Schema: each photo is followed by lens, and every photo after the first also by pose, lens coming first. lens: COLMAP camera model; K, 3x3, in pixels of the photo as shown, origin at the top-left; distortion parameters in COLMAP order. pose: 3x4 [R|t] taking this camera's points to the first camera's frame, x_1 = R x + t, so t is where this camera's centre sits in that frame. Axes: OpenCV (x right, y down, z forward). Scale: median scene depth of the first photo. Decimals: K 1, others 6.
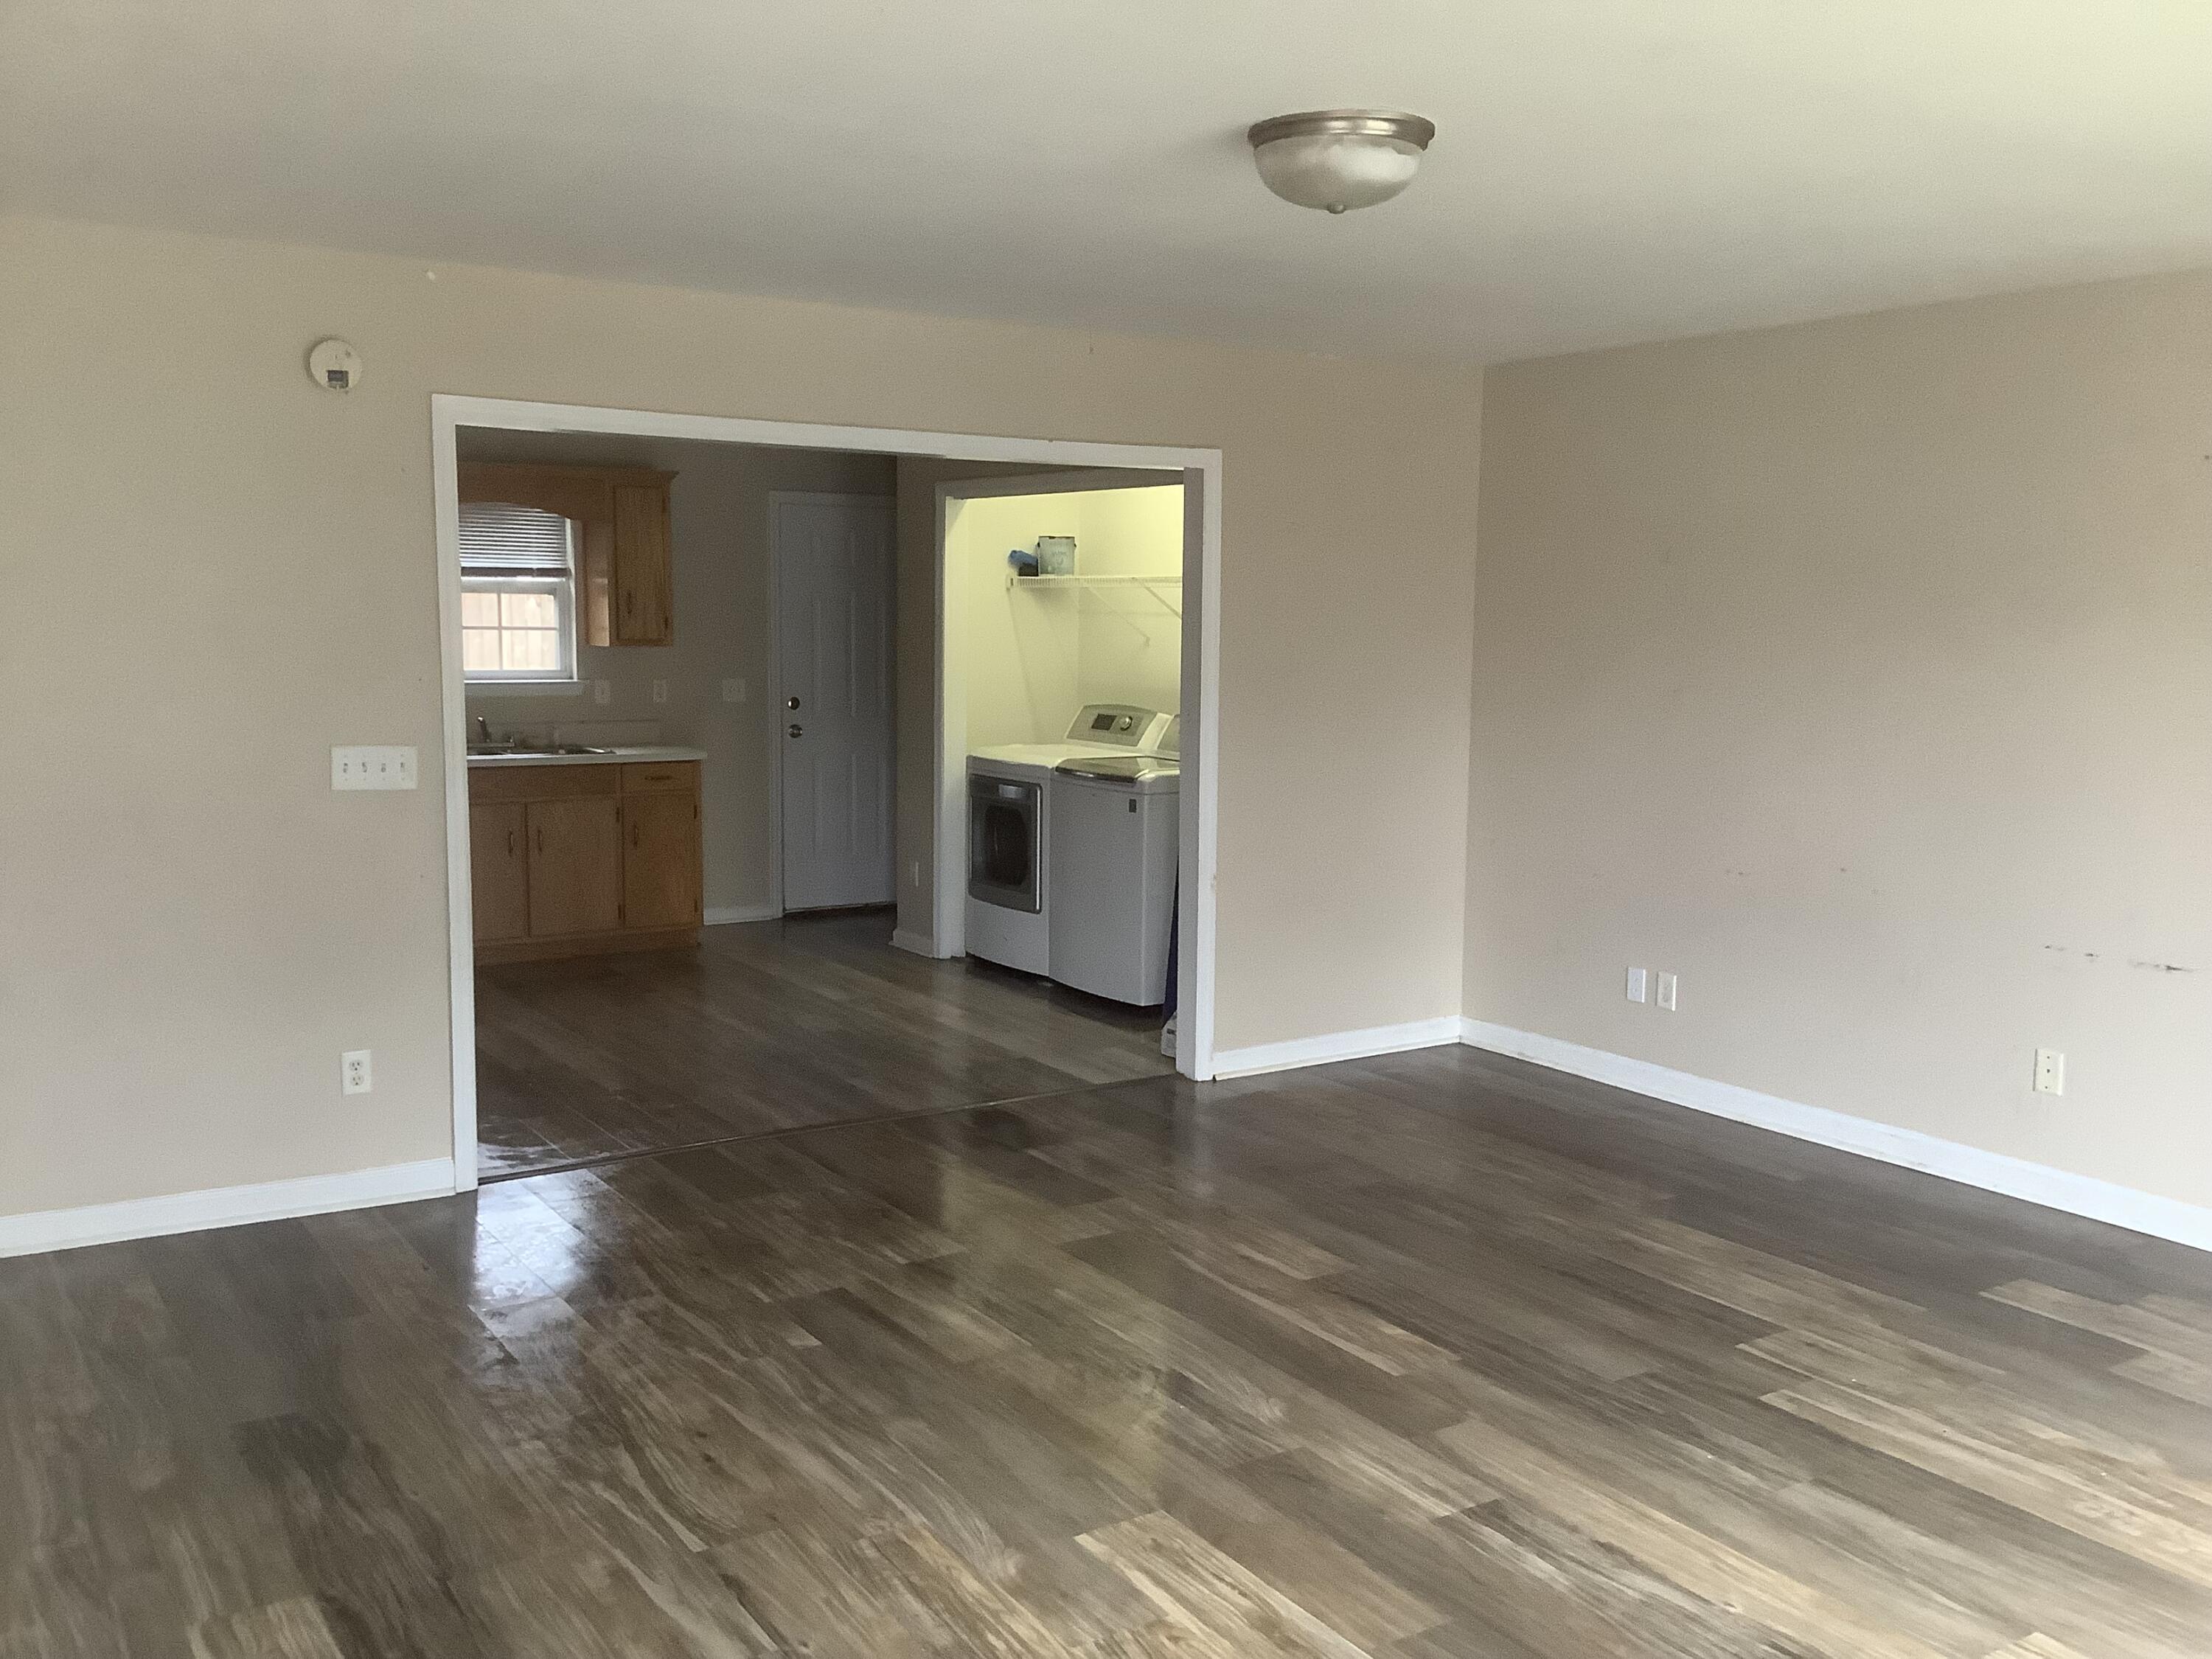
lens RADIAL K [[2005.7, 0, 1113.9], [0, 2005.7, 828.4], [0, 0, 1]] dist [0.003160, -0.058295]
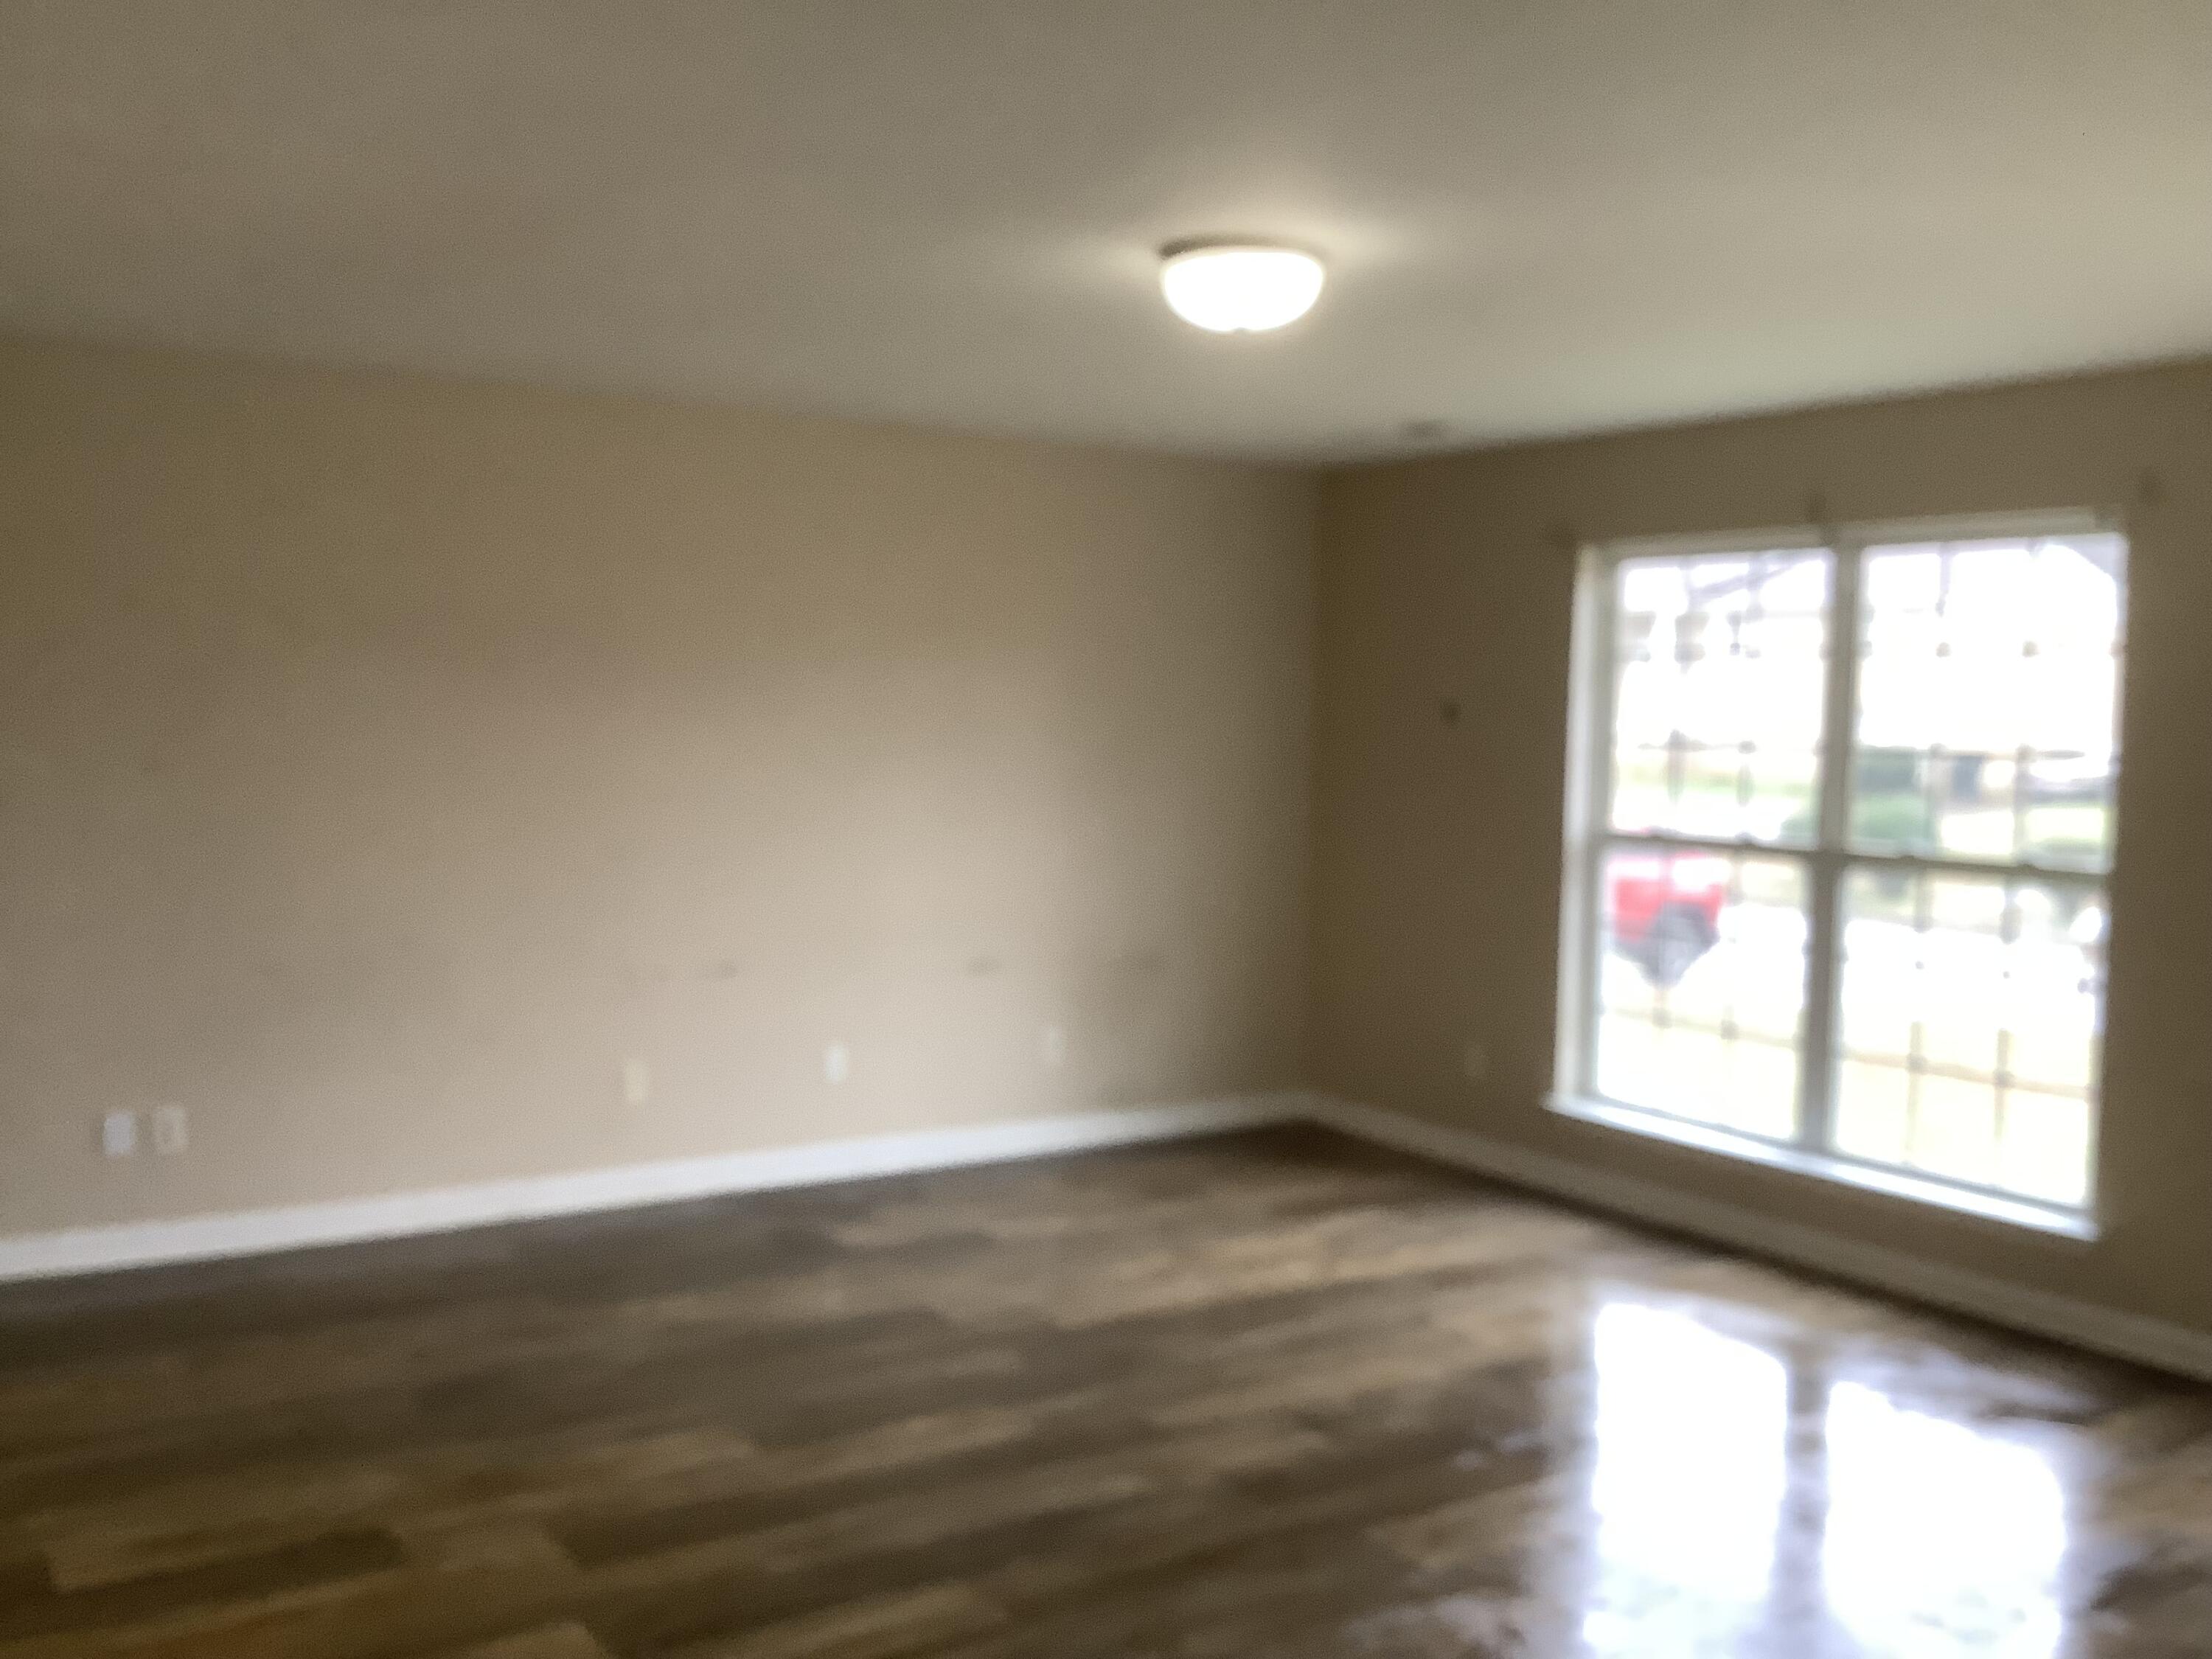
lens RADIAL K [[2005.7, 0, 1112.4], [0, 2005.7, 830.3], [0, 0, 1]] dist [0.003160, -0.058295]
pose [[-0.022300, -0.068452, 0.997405, -1.065904], [0.097853, 0.992714, 0.070318, -0.118706], [-0.994951, 0.099167, -0.015440, 1.189475]]
